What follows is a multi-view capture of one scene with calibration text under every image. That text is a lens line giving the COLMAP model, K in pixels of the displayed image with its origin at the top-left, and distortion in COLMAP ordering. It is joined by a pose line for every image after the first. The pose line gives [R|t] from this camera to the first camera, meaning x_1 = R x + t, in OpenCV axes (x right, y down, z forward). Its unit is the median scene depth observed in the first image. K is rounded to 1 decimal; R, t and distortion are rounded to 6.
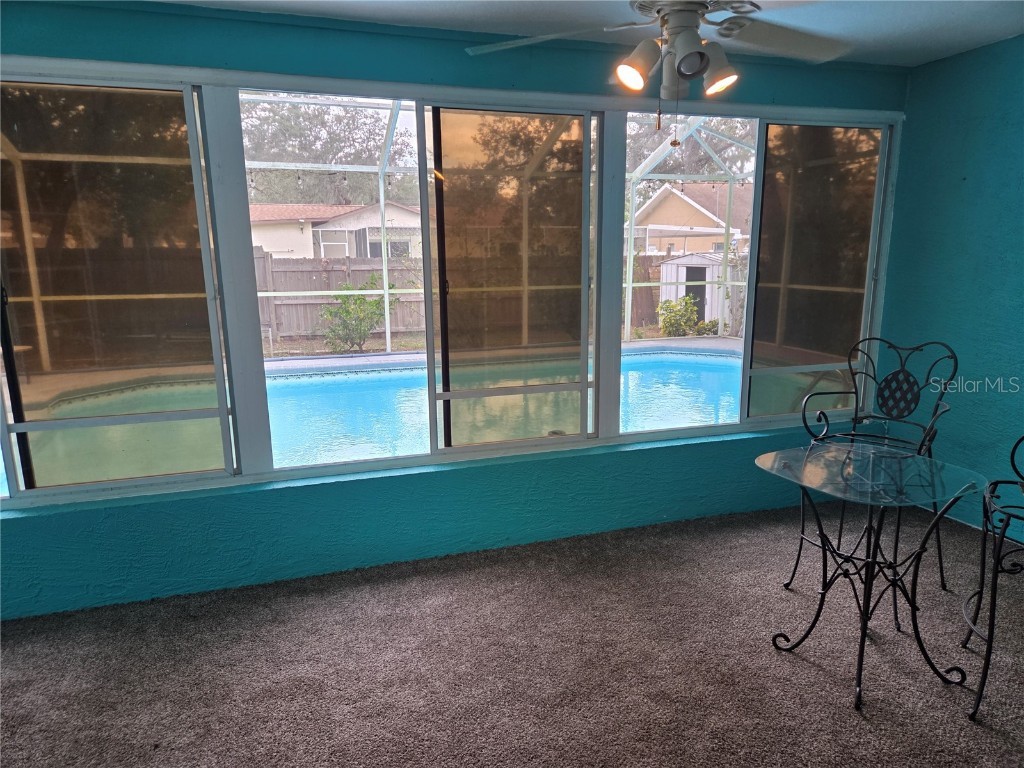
lens RADIAL K [[690.4, 0, 520.8], [0, 690.4, 386.7], [0, 0, 1]] dist [0.080706, -0.068387]
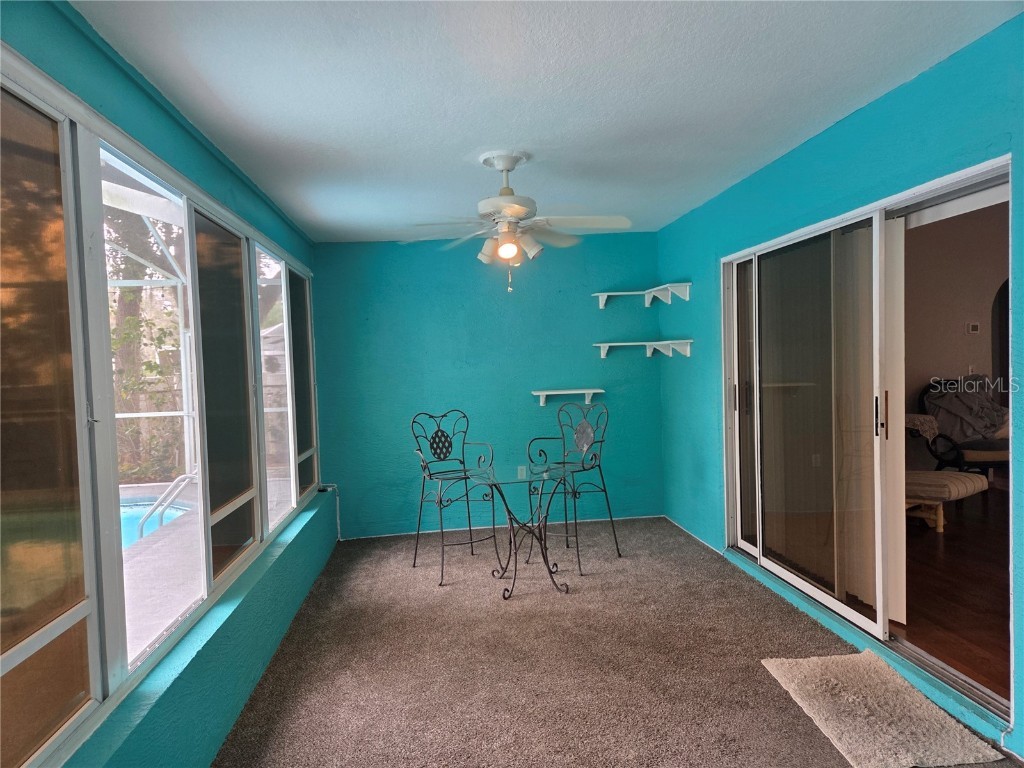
lens RADIAL K [[690.4, 0, 520.8], [0, 690.4, 386.7], [0, 0, 1]] dist [0.080706, -0.068387]
pose [[0.195107, -0.035829, 0.980127, -0.997957], [0.223870, 0.974578, -0.008938, -0.064598], [-0.954890, 0.221165, 0.198168, 0.474656]]
